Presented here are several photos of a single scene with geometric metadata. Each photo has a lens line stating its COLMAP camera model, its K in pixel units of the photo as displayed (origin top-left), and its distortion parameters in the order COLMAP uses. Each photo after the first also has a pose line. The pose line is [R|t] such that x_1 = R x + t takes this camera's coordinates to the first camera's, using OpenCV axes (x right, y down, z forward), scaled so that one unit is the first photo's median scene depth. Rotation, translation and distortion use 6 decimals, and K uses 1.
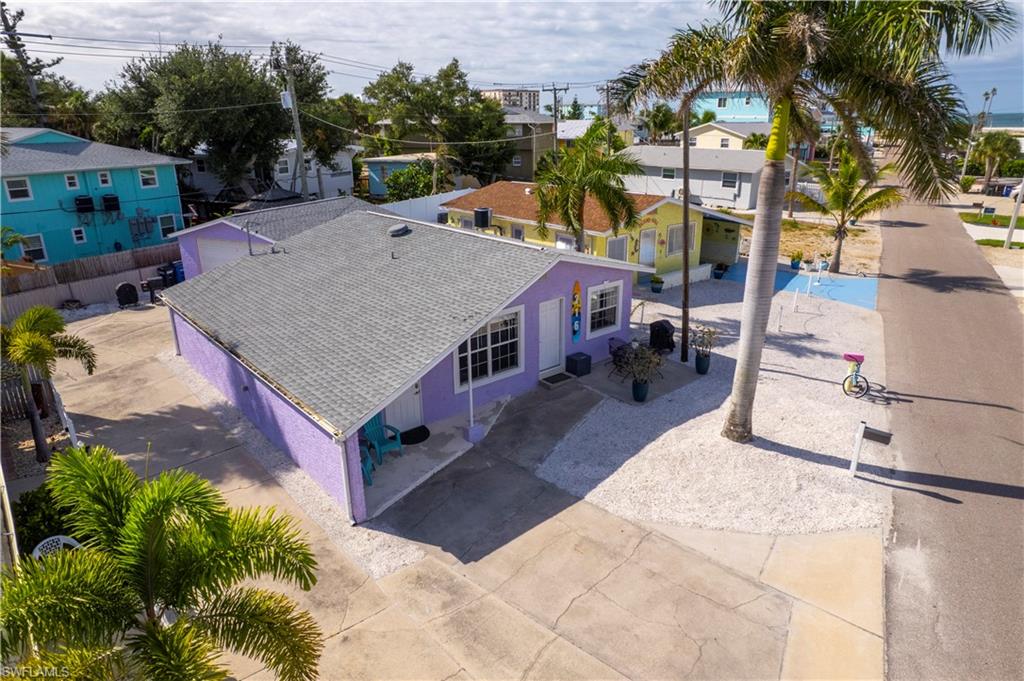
lens RADIAL K [[655.6, 0, 515.6], [0, 655.6, 347.0], [0, 0, 1]] dist [-0.071068, 0.063411]
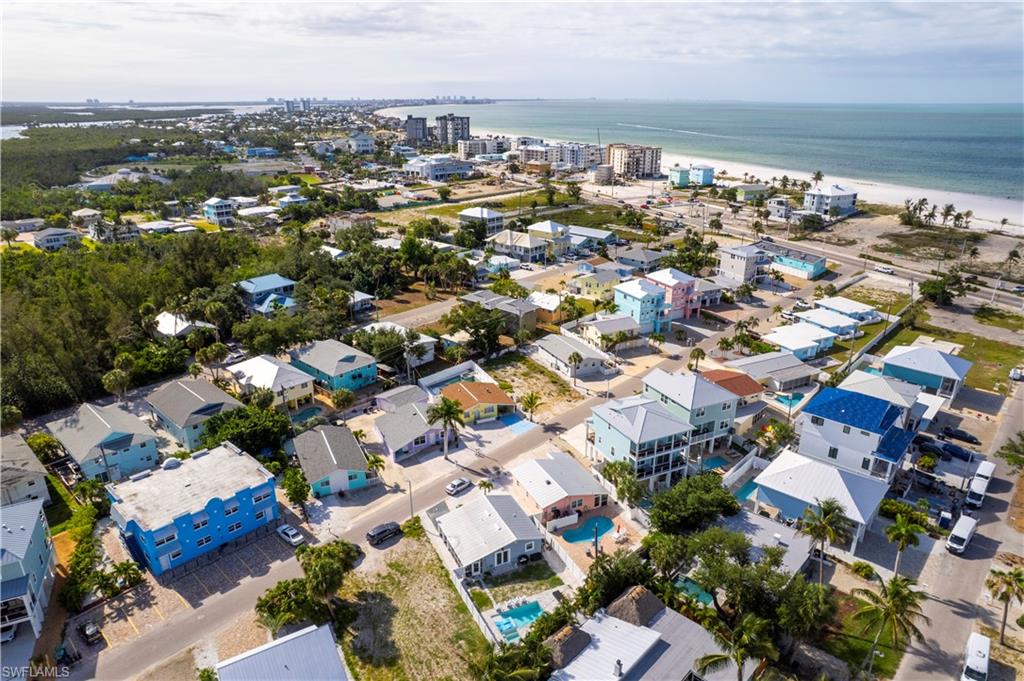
lens RADIAL K [[655.6, 0, 510.3], [0, 655.6, 342.4], [0, 0, 1]] dist [-0.071068, 0.063411]
pose [[0.964551, 0.097623, -0.245174, 2.181163], [-0.093605, 0.995215, 0.028016, -1.155104], [0.246736, -0.004074, 0.969074, -4.765131]]
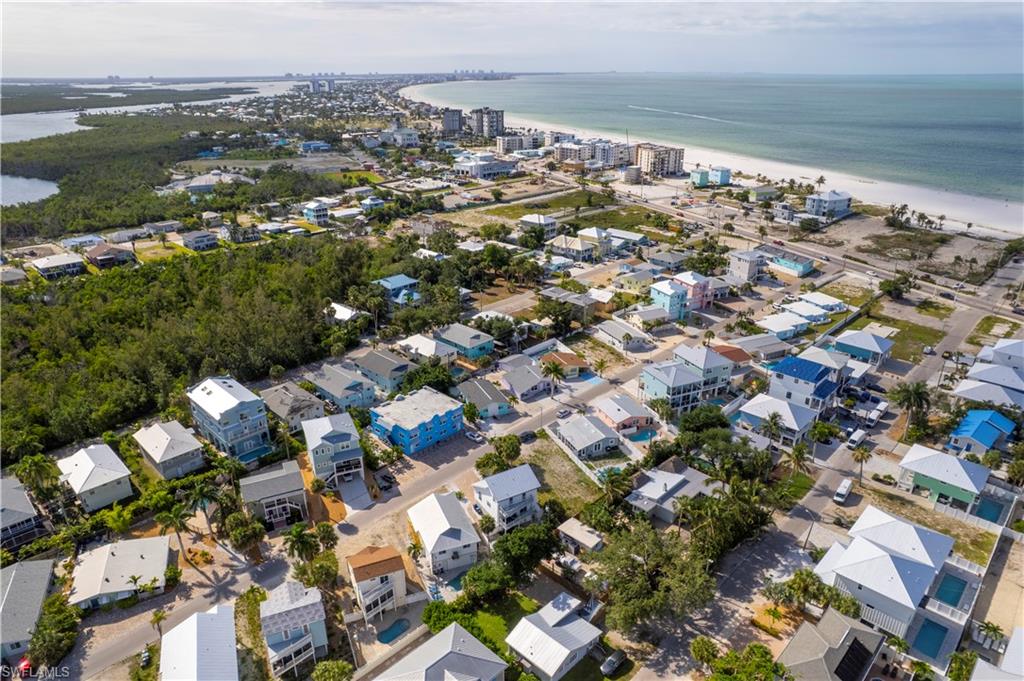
lens RADIAL K [[655.6, 0, 508.5], [0, 655.6, 345.4], [0, 0, 1]] dist [-0.071068, 0.063411]
pose [[0.956567, 0.112722, -0.268836, 2.166303], [-0.097084, 0.992754, 0.070818, -1.287569], [0.274871, -0.041643, 0.960579, -8.604356]]
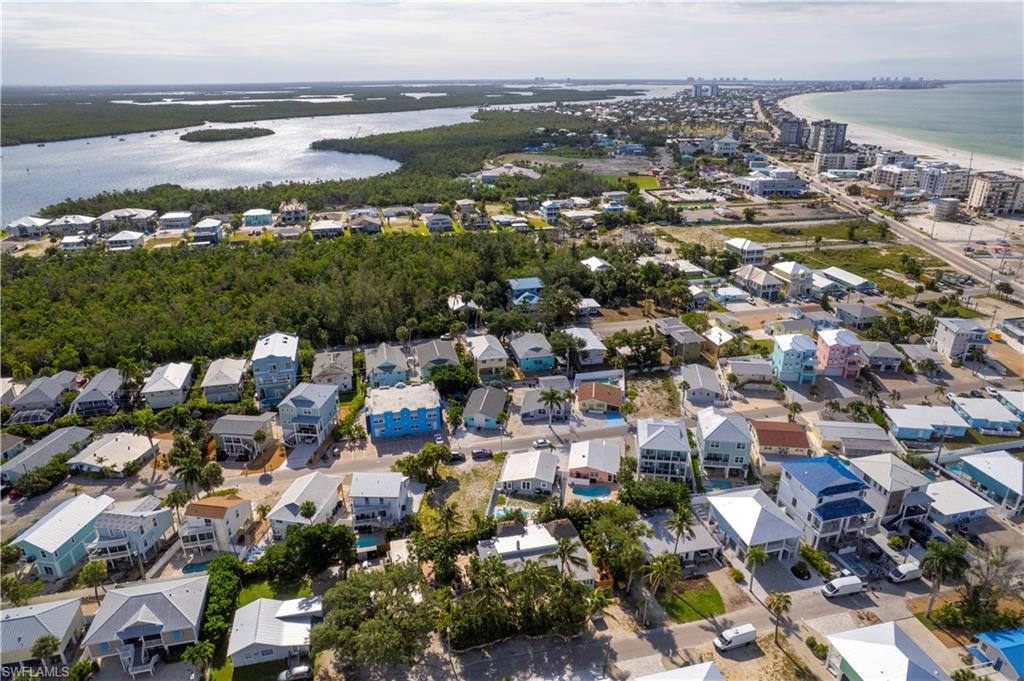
lens RADIAL K [[655.6, 0, 510.3], [0, 655.6, 337.6], [0, 0, 1]] dist [-0.071068, 0.063411]
pose [[0.655109, 0.283048, -0.700511, 5.926758], [-0.254390, 0.955672, 0.148246, -2.281520], [0.711420, 0.081086, 0.698074, -6.022313]]
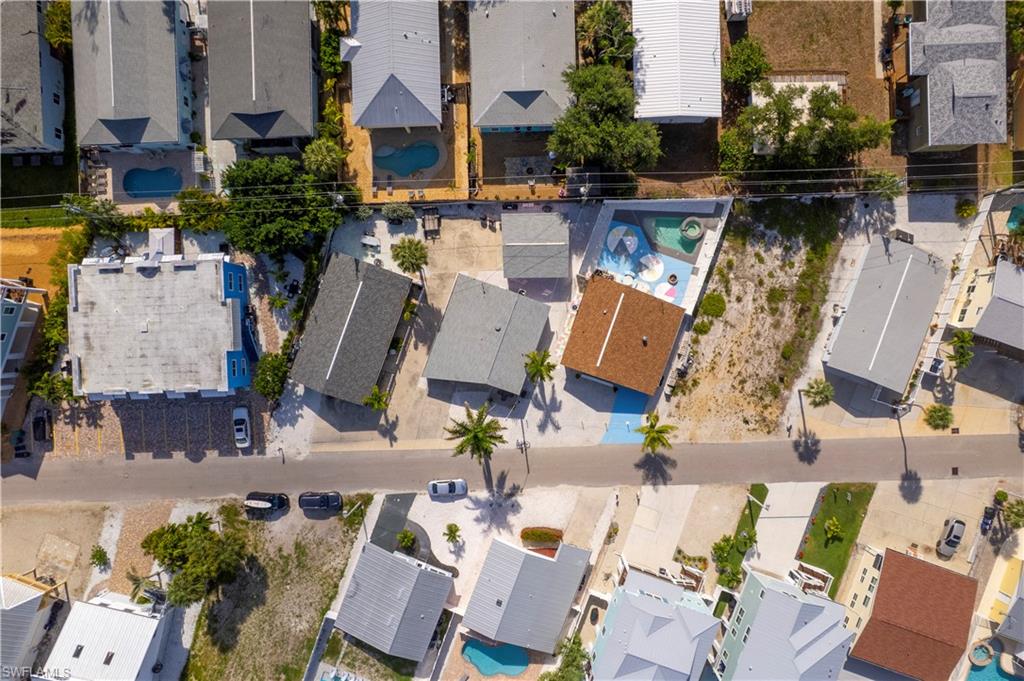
lens RADIAL K [[655.6, 0, 509.3], [0, 655.6, 343.0], [0, 0, 1]] dist [-0.071068, 0.063411]
pose [[0.489728, 0.871668, 0.018997, -0.163242], [-0.293721, 0.144428, 0.944917, -4.027307], [0.820911, -0.468332, 0.326758, -0.171121]]
